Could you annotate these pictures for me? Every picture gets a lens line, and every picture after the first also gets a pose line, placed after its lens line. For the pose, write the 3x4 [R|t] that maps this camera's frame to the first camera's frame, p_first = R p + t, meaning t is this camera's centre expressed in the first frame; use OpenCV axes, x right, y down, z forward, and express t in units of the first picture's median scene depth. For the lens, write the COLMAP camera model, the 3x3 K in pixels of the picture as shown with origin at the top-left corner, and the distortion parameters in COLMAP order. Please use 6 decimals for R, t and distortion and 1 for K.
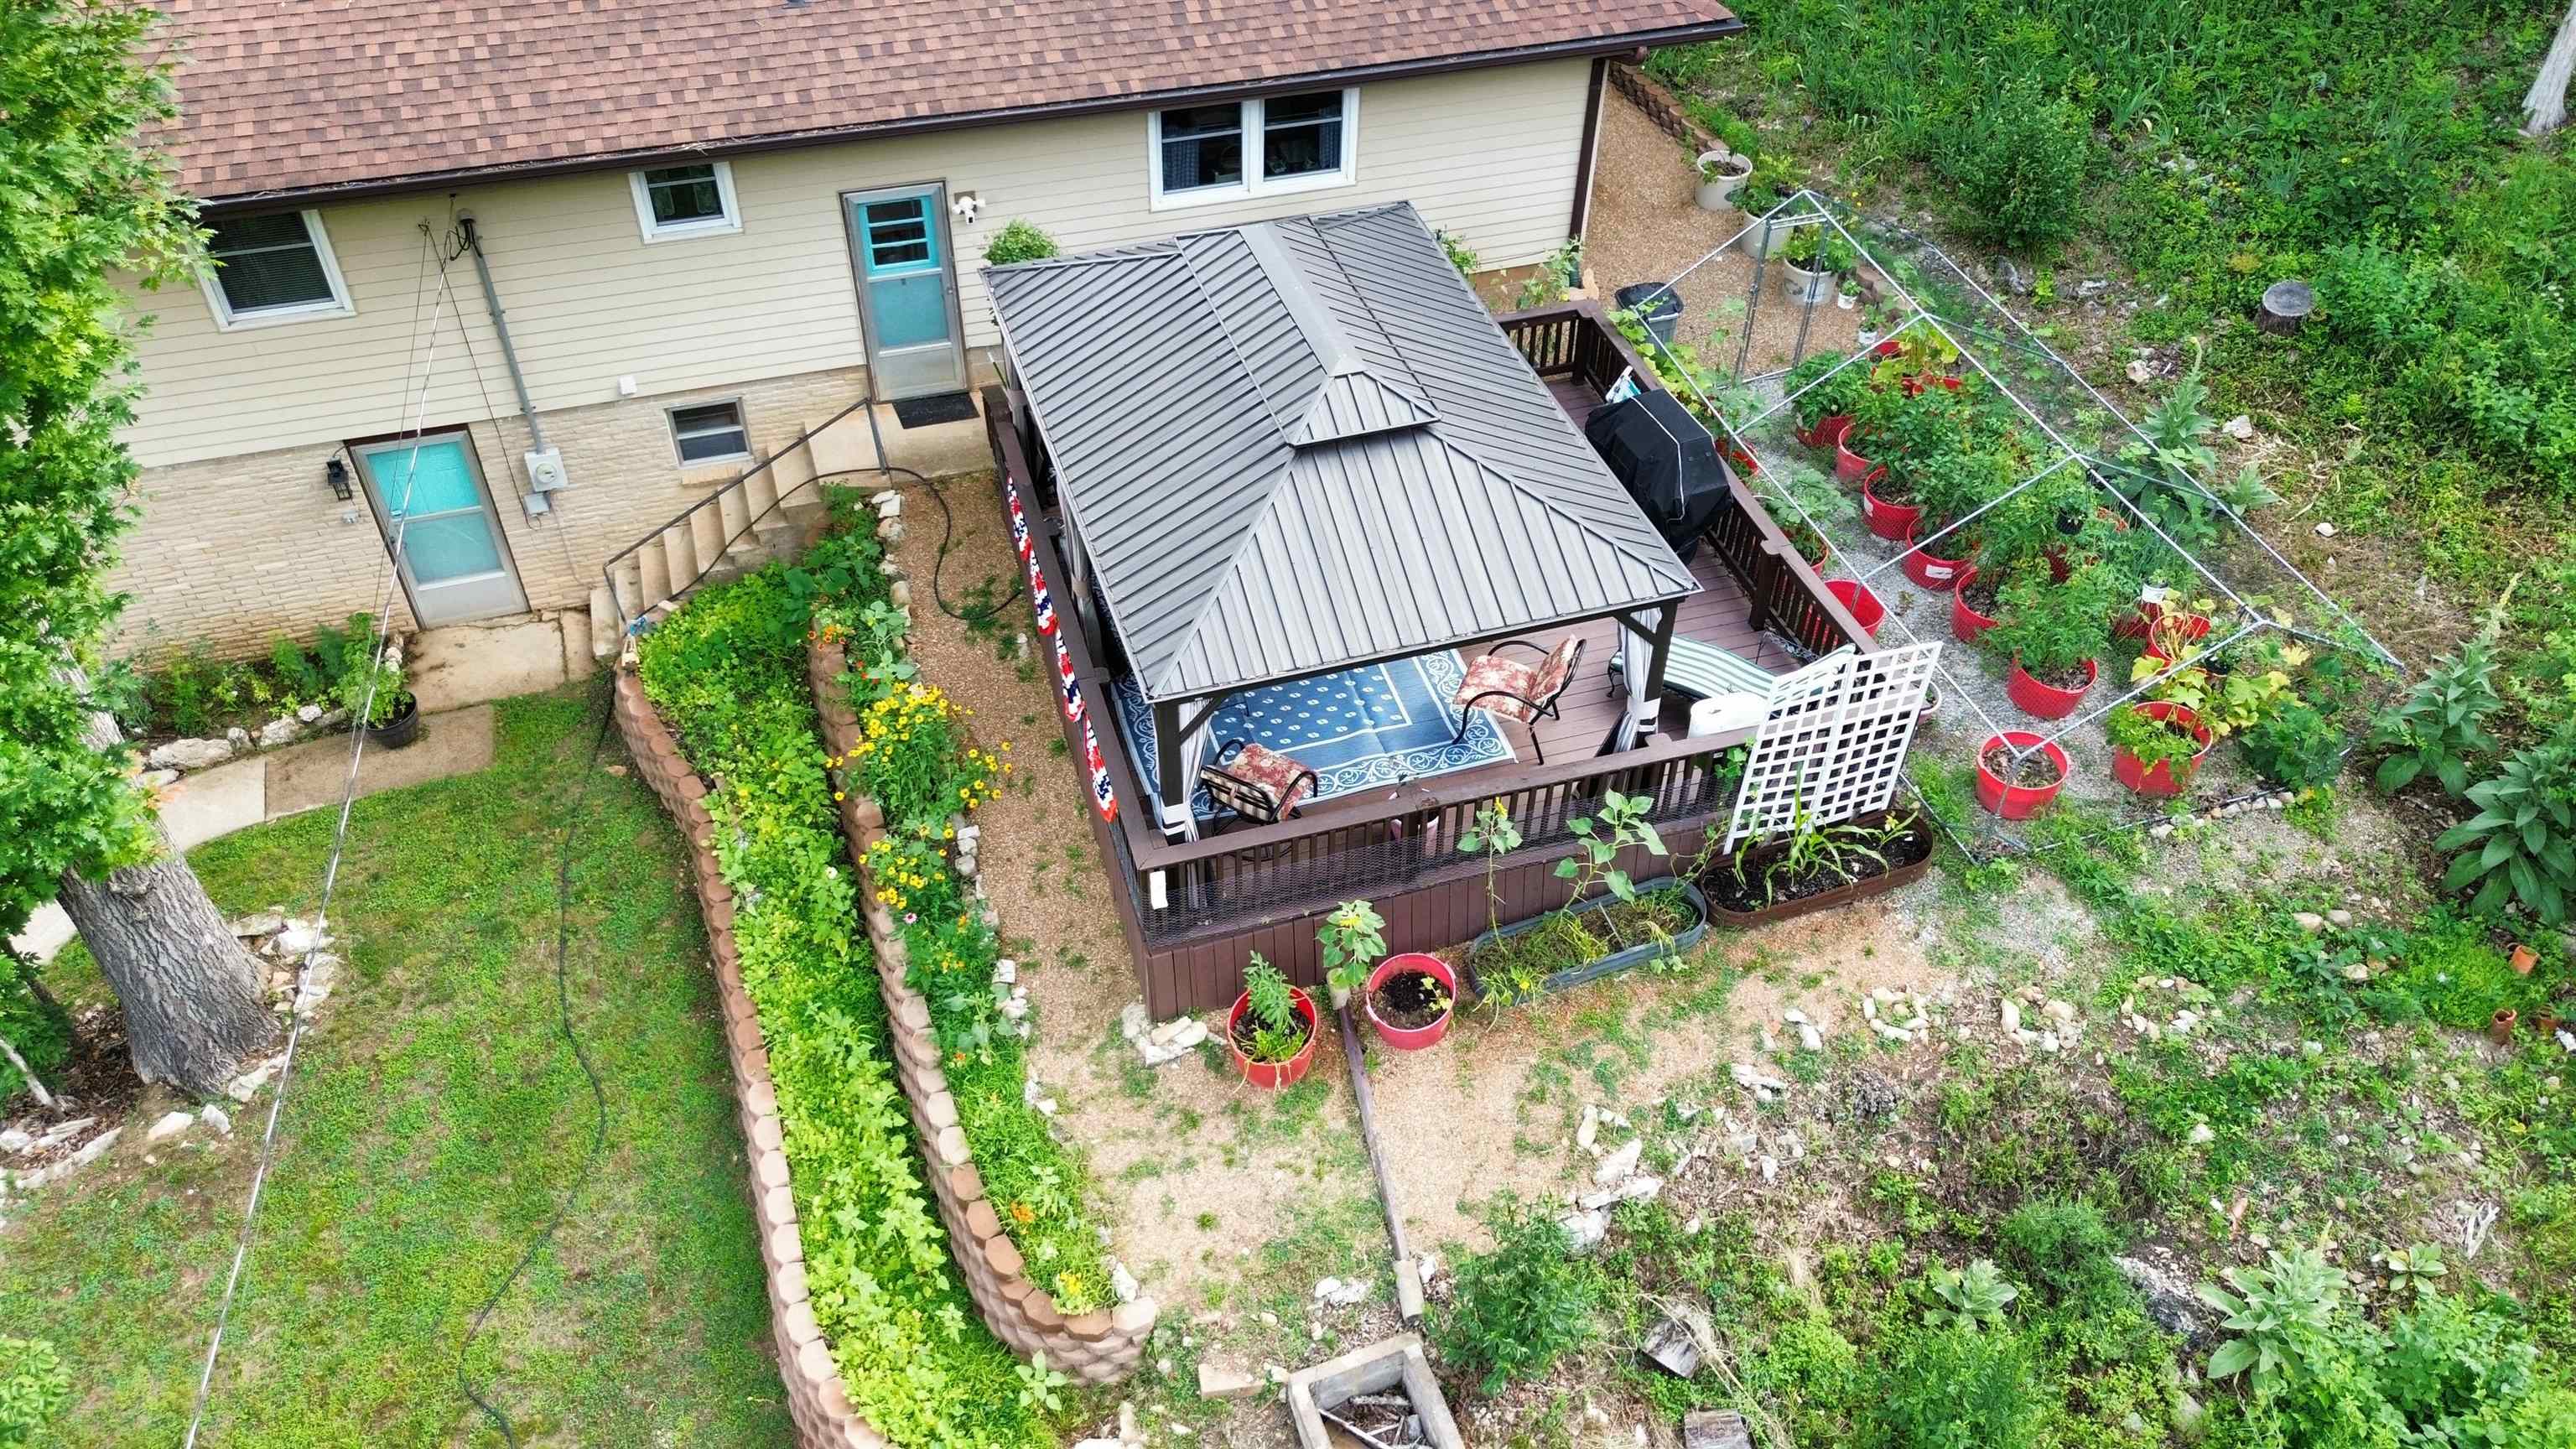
lens RADIAL K [[1836.8, 0, 1288.0], [0, 1836.8, 724.5], [0, 0, 1]] dist [0.079772, -0.076966]
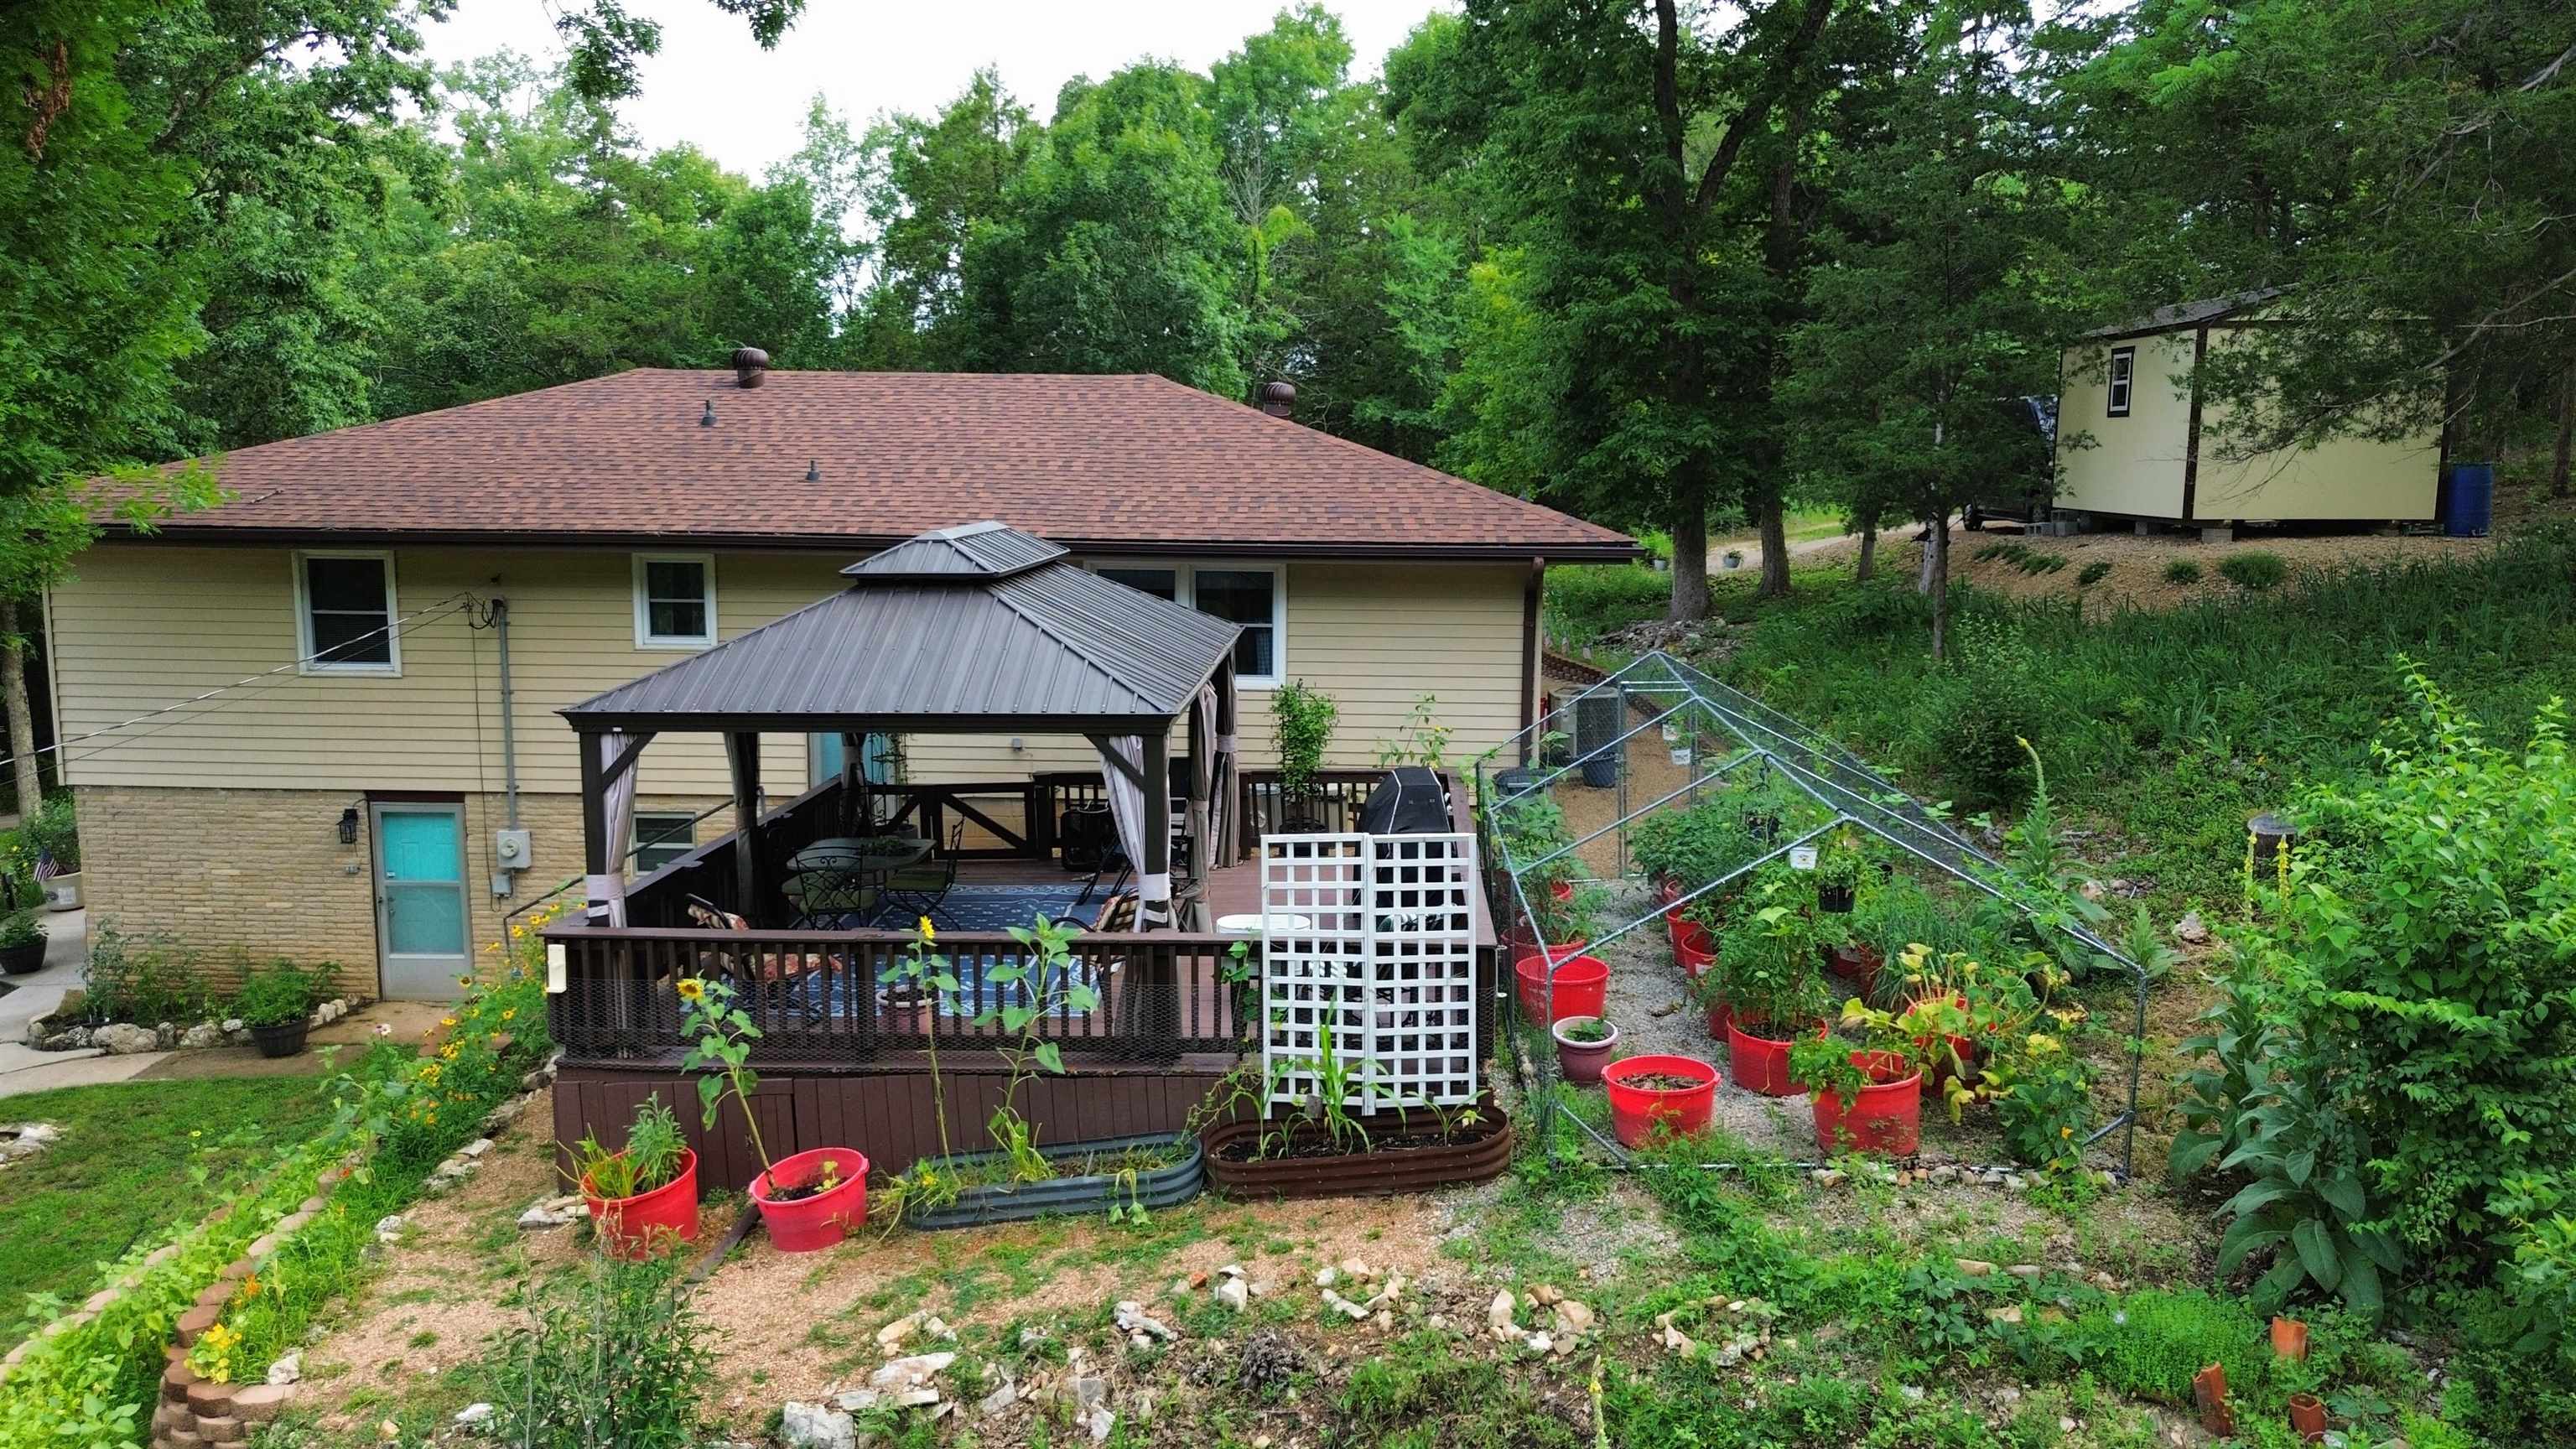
lens RADIAL K [[1836.8, 0, 1288.0], [0, 1836.8, 724.5], [0, 0, 1]] dist [0.079772, -0.076966]
pose [[0.935697, 0.041517, -0.350354, 0.533021], [-0.234483, 0.815167, -0.529642, 0.358384], [0.263608, 0.577736, 0.772484, 0.285455]]
